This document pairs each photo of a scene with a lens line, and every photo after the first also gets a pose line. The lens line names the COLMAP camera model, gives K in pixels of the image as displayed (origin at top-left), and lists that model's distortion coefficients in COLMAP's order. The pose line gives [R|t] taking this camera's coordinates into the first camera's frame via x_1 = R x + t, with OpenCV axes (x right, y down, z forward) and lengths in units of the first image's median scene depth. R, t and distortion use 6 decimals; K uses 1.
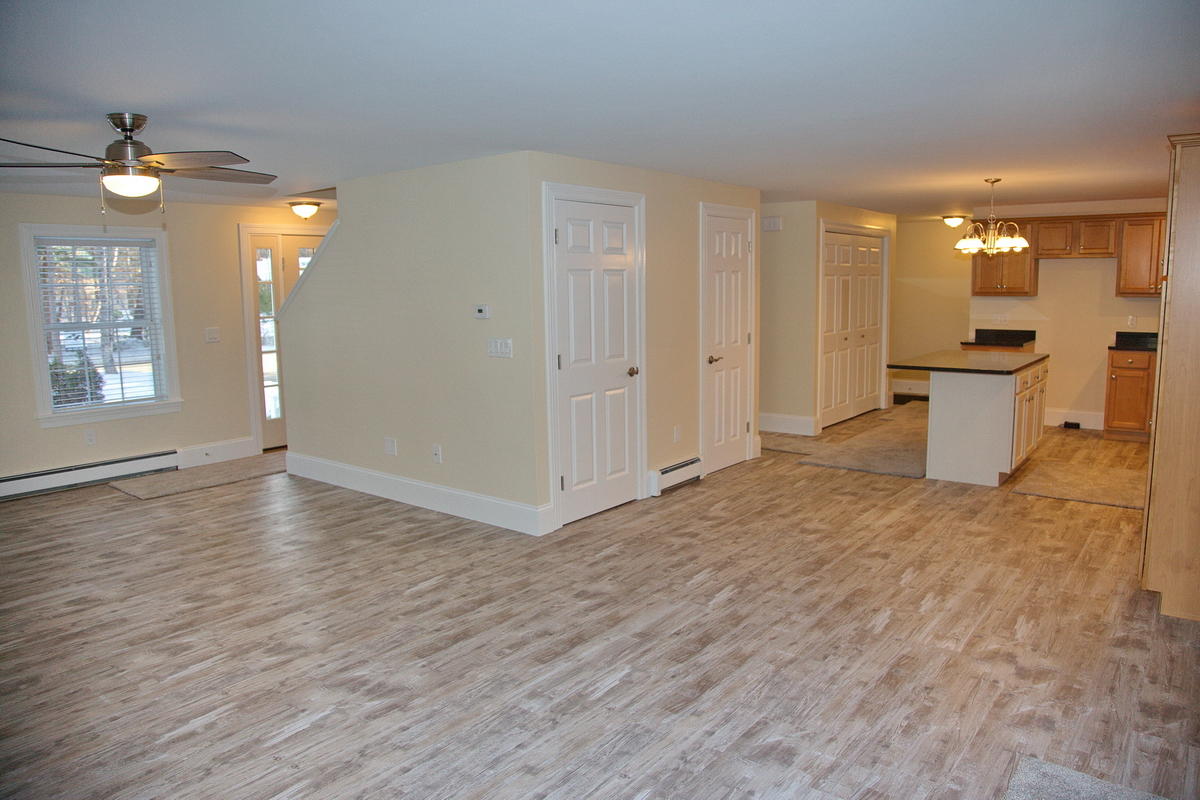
lens RADIAL K [[824.4, 0, 616.1], [0, 824.4, 404.4], [0, 0, 1]] dist [-0.123118, 0.070300]
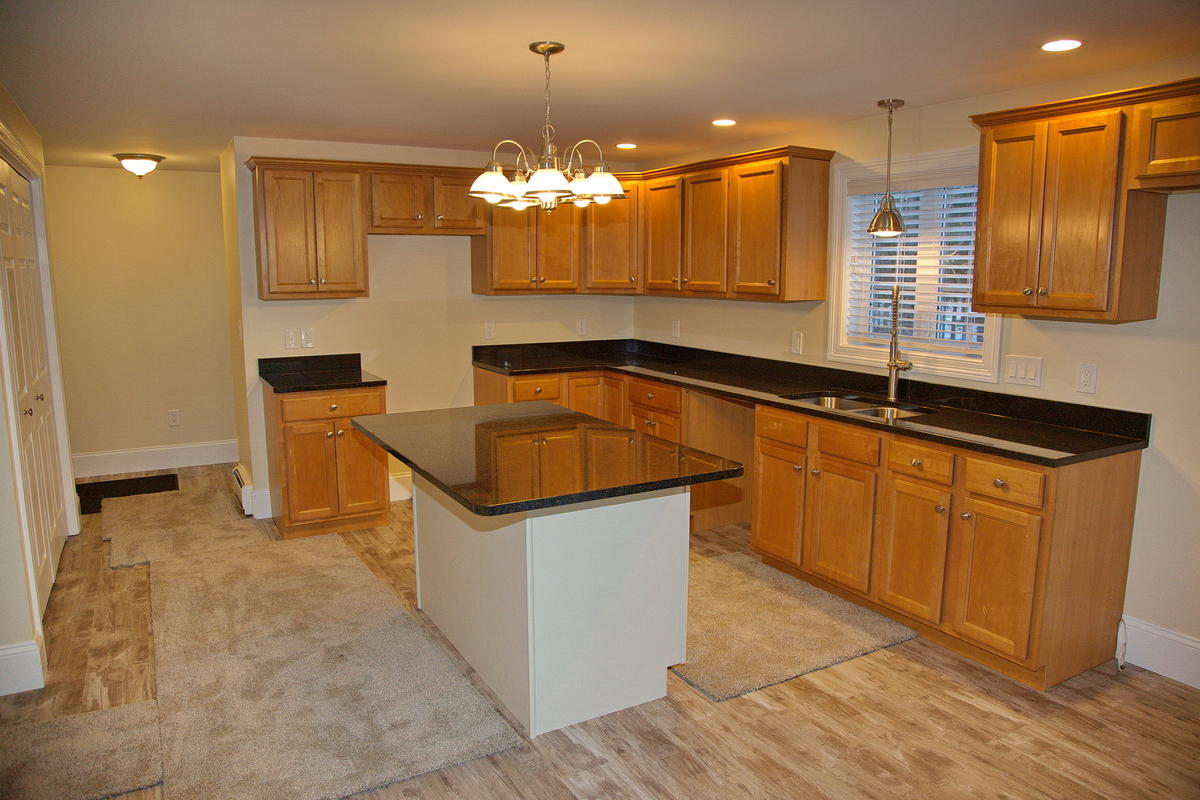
lens RADIAL K [[824.4, 0, 616.1], [0, 824.4, 404.4], [0, 0, 1]] dist [-0.123118, 0.070300]
pose [[0.373482, -0.133453, 0.917988, 0.034342], [0.127751, 0.987568, 0.091593, -0.112223], [-0.918798, 0.083065, 0.385888, 0.768957]]
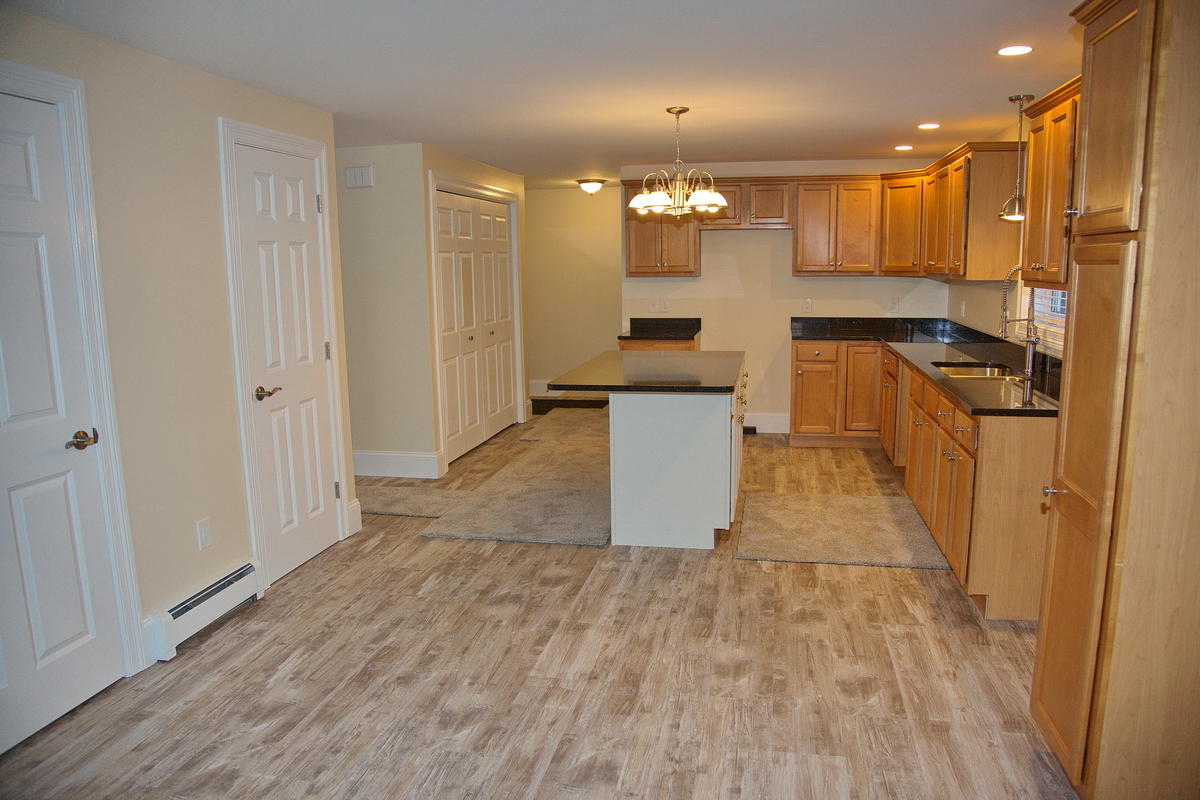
lens RADIAL K [[824.4, 0, 616.1], [0, 824.4, 404.4], [0, 0, 1]] dist [-0.123118, 0.070300]
pose [[0.892001, -0.073171, 0.446072, 0.084555], [0.065856, 0.997319, 0.031903, -0.048044], [-0.447211, 0.000919, 0.894428, 0.373281]]
